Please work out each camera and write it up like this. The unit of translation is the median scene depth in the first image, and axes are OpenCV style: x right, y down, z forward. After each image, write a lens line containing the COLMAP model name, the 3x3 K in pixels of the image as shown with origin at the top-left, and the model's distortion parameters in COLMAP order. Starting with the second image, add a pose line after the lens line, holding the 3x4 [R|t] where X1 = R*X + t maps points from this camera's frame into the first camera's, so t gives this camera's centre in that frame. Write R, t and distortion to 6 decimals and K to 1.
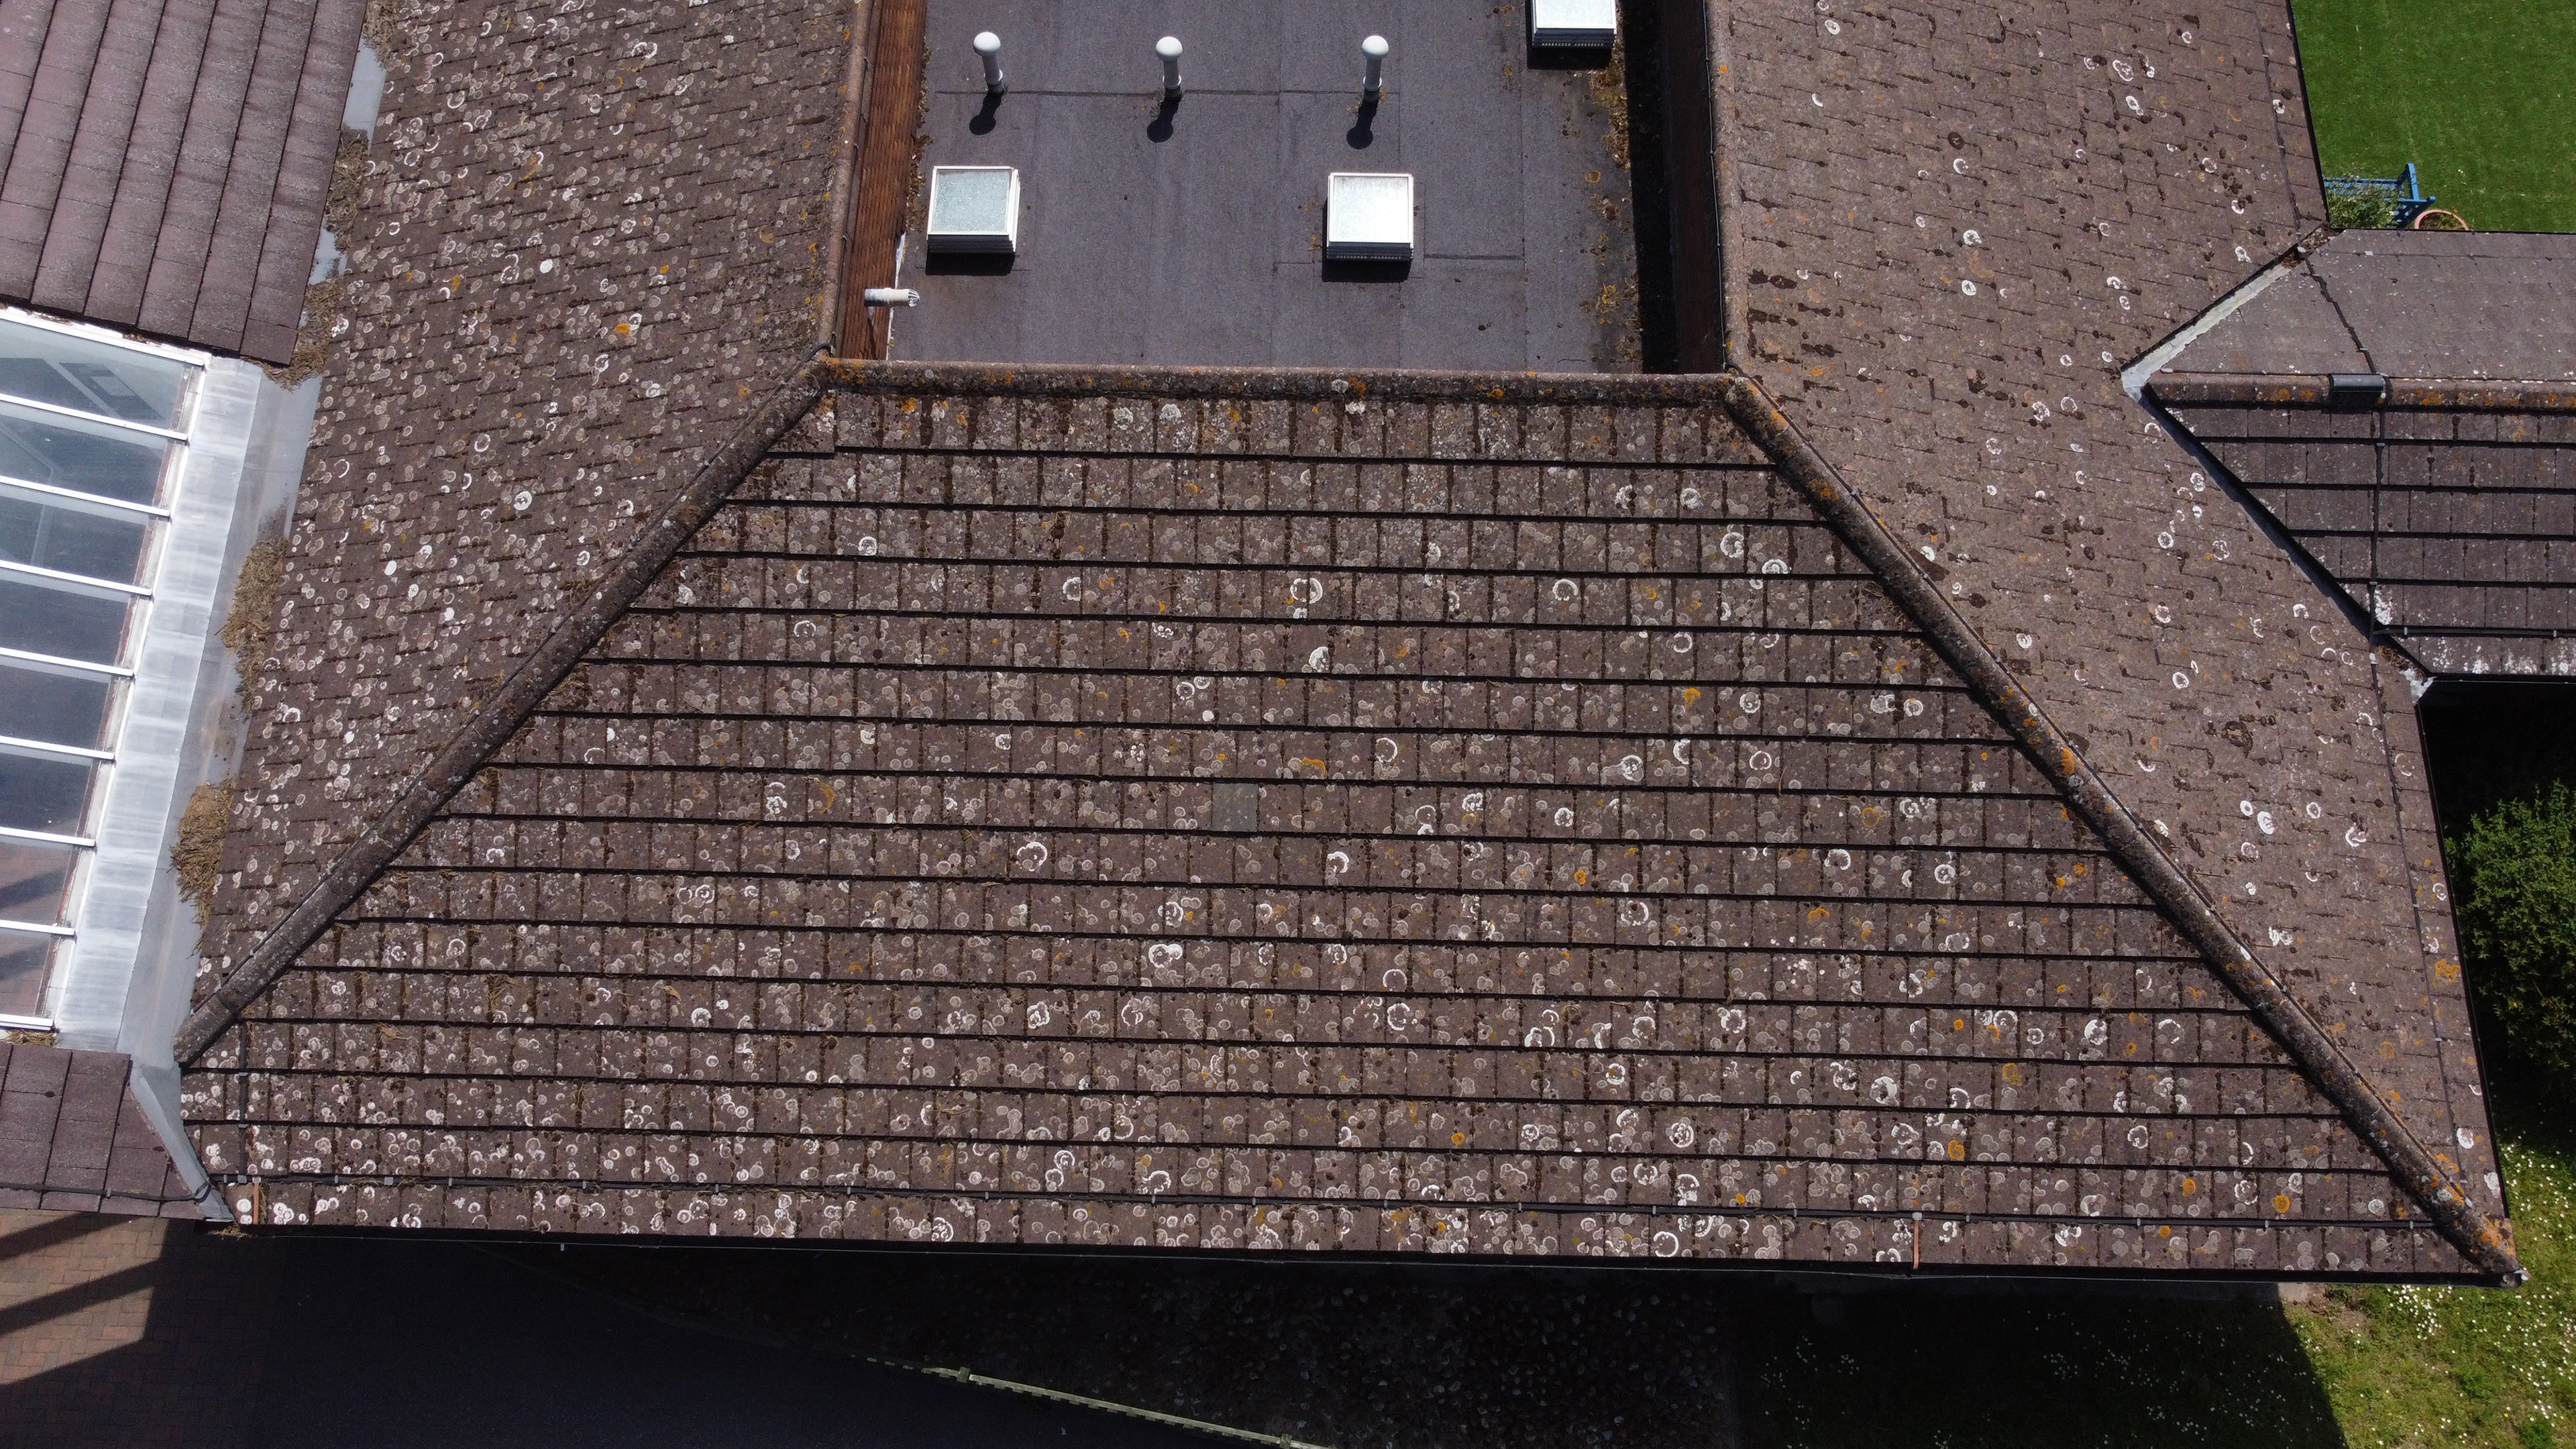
lens RADIAL K [[1959.5, 0, 1277.3], [0, 1959.5, 725.4], [0, 0, 1]] dist [-0.009750, 0.002433]
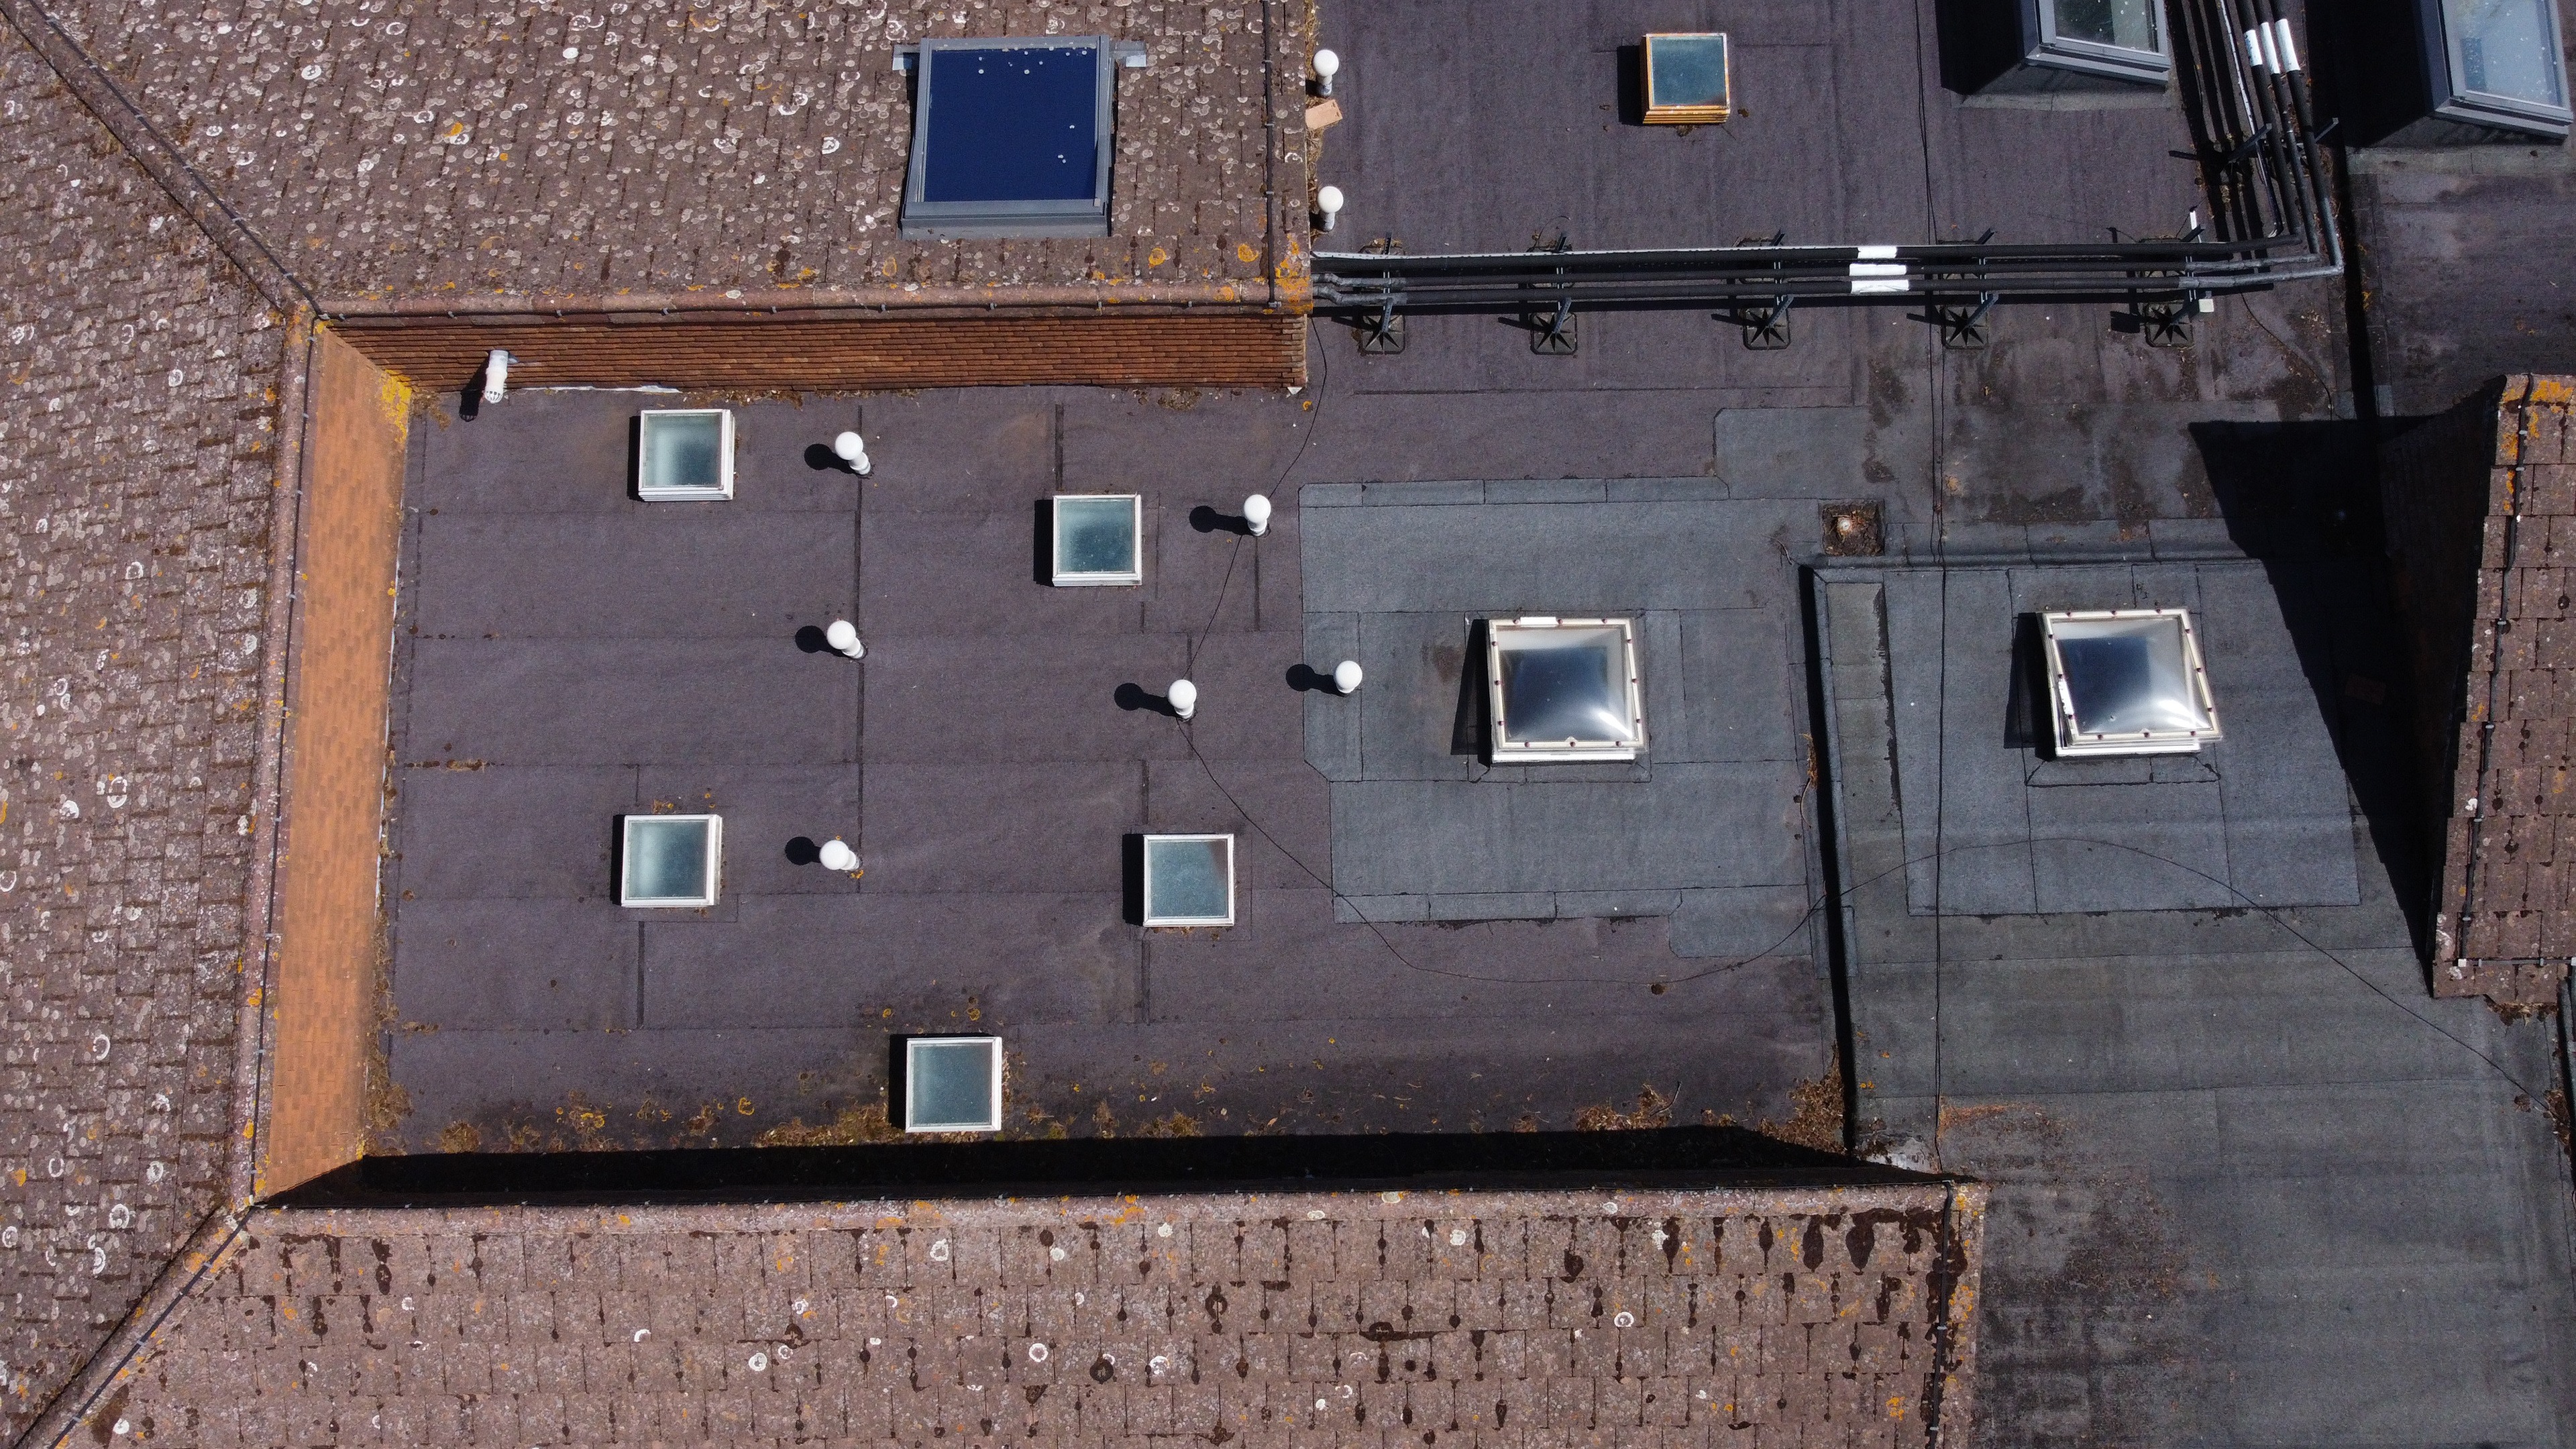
lens RADIAL K [[1959.5, 0, 1288.3], [0, 1959.5, 727.7], [0, 0, 1]] dist [-0.009750, 0.002433]
pose [[0.038016, 0.985775, -0.163714, 0.170121], [-0.940342, 0.090722, 0.327912, -0.971375], [0.338100, 0.141481, 0.930414, 0.245416]]
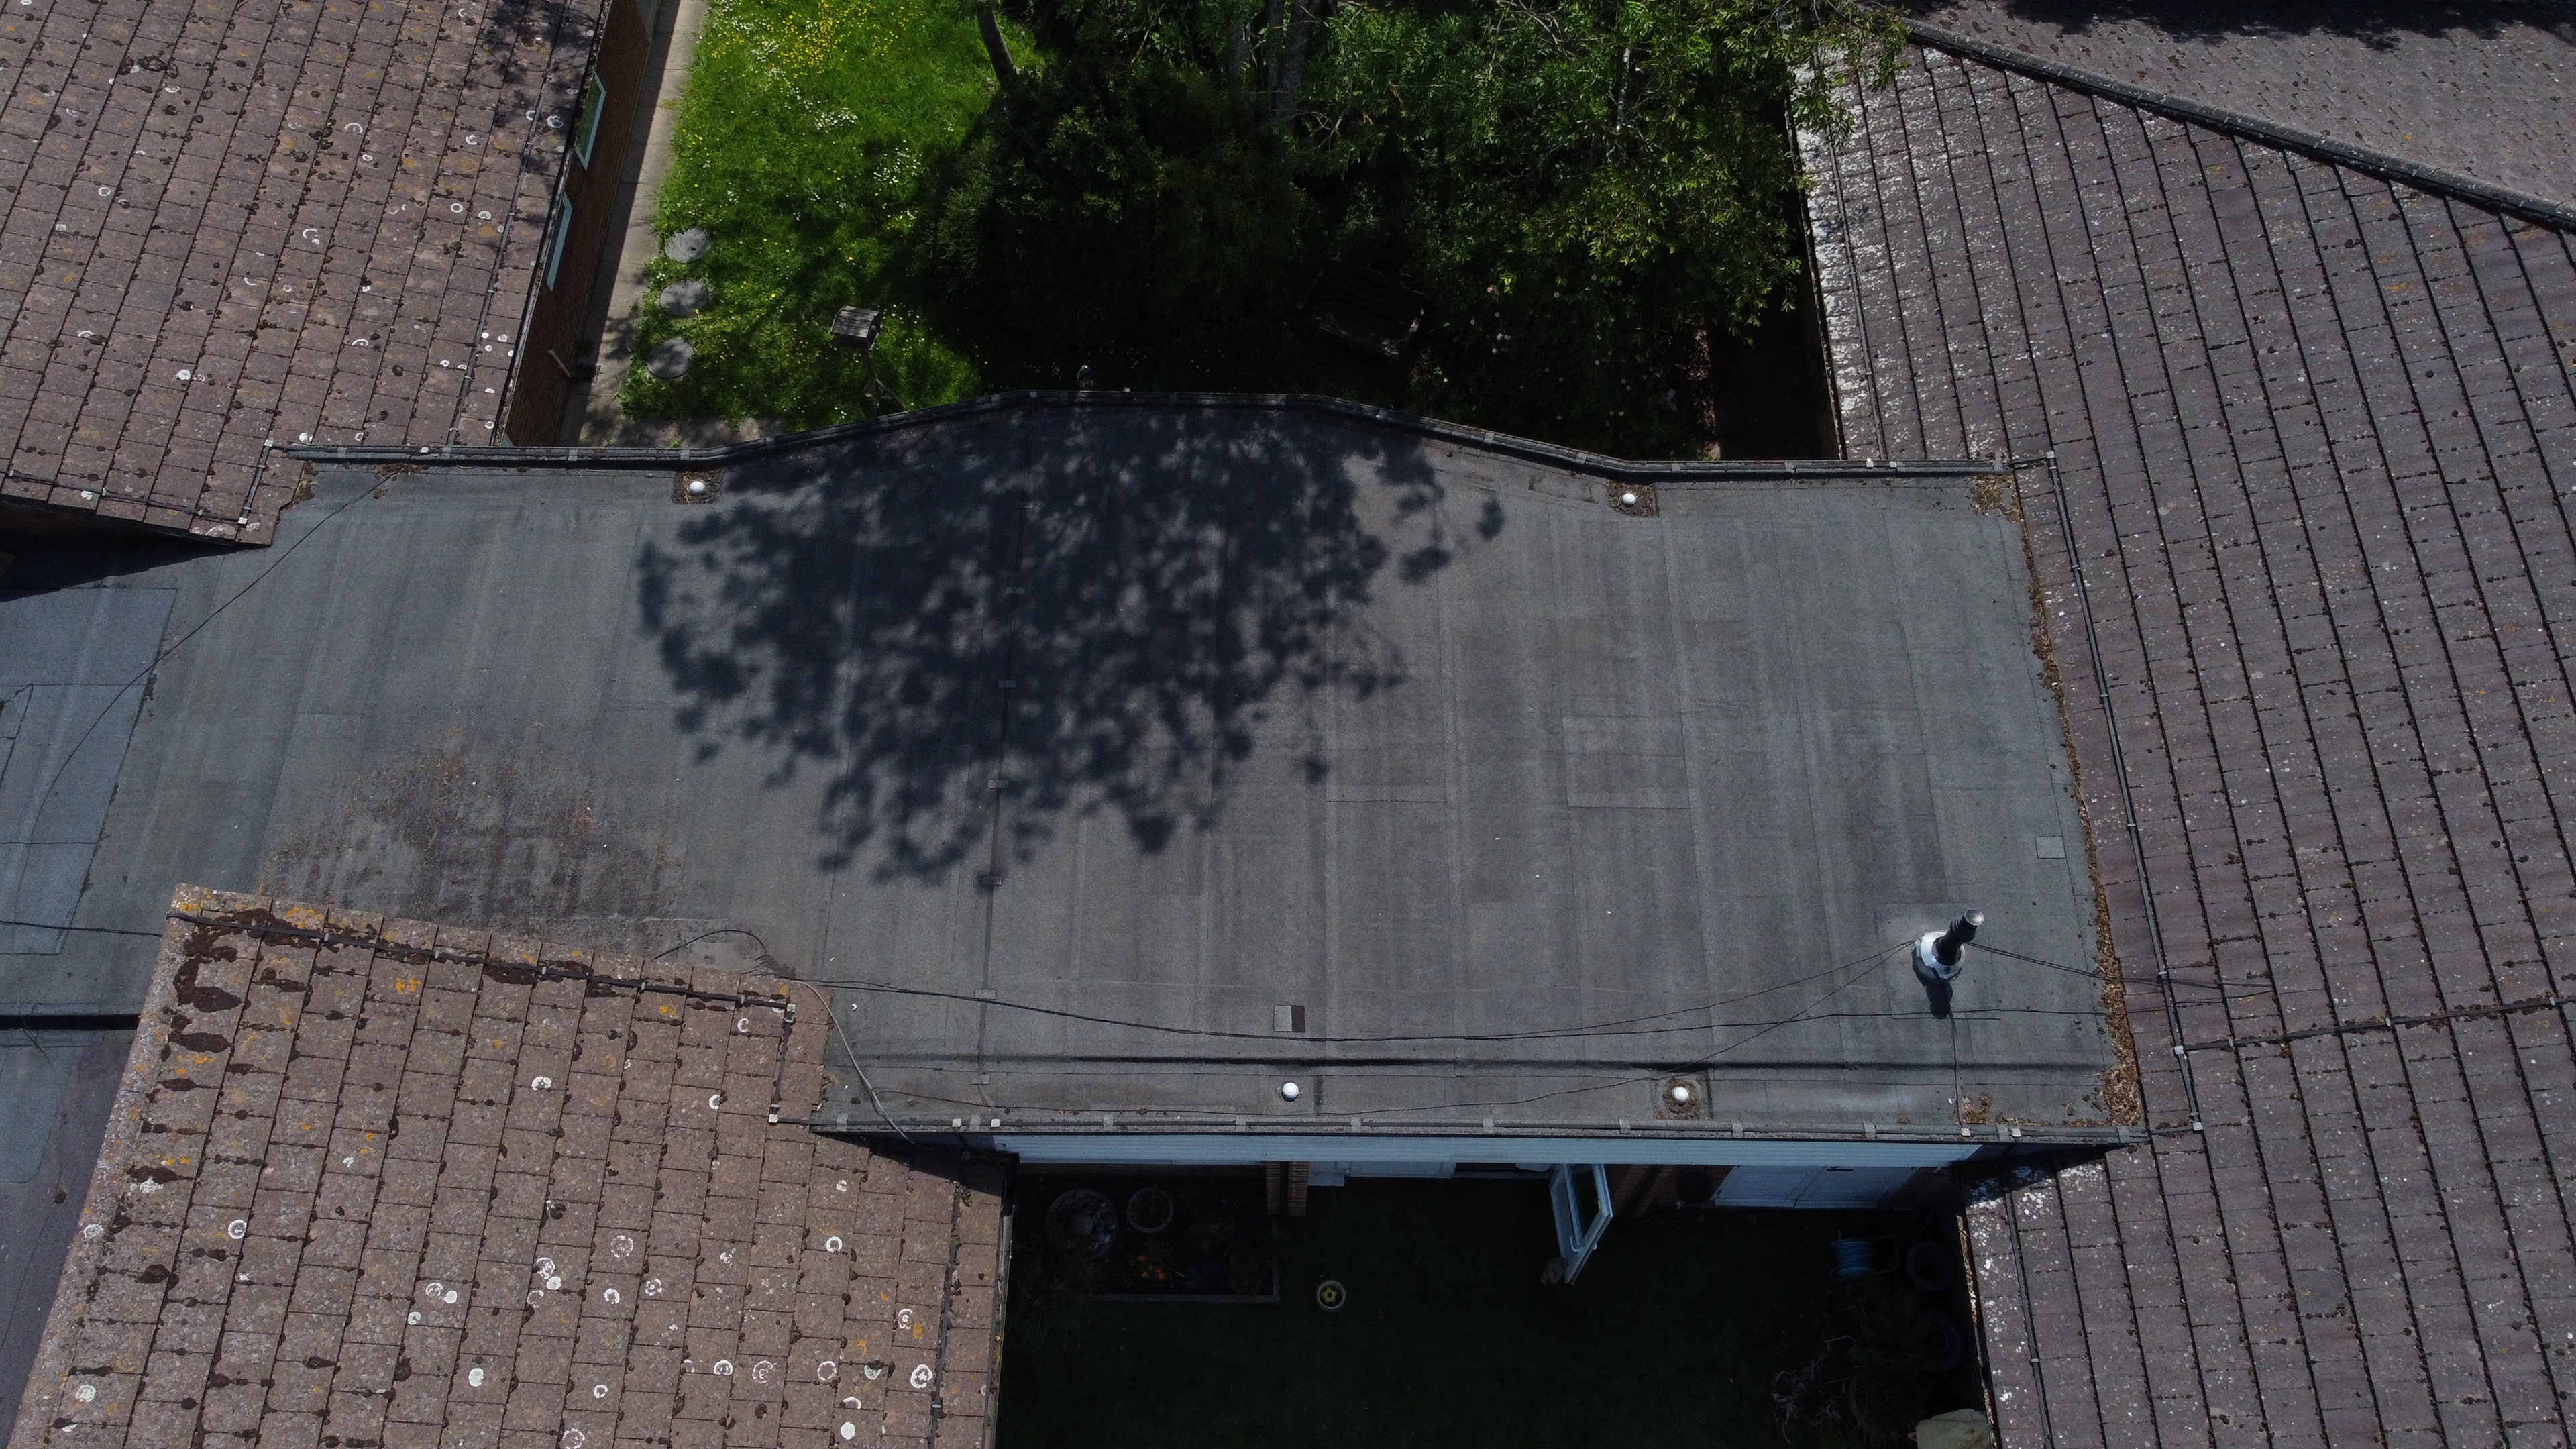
lens RADIAL K [[1959.5, 0, 1280.1], [0, 1959.5, 729.5], [0, 0, 1]] dist [-0.009750, 0.002433]
pose [[0.999879, -0.004418, 0.014944, 0.797874], [0.006755, 0.987070, -0.160145, -0.872245], [-0.014043, 0.160226, 0.986980, 0.236048]]
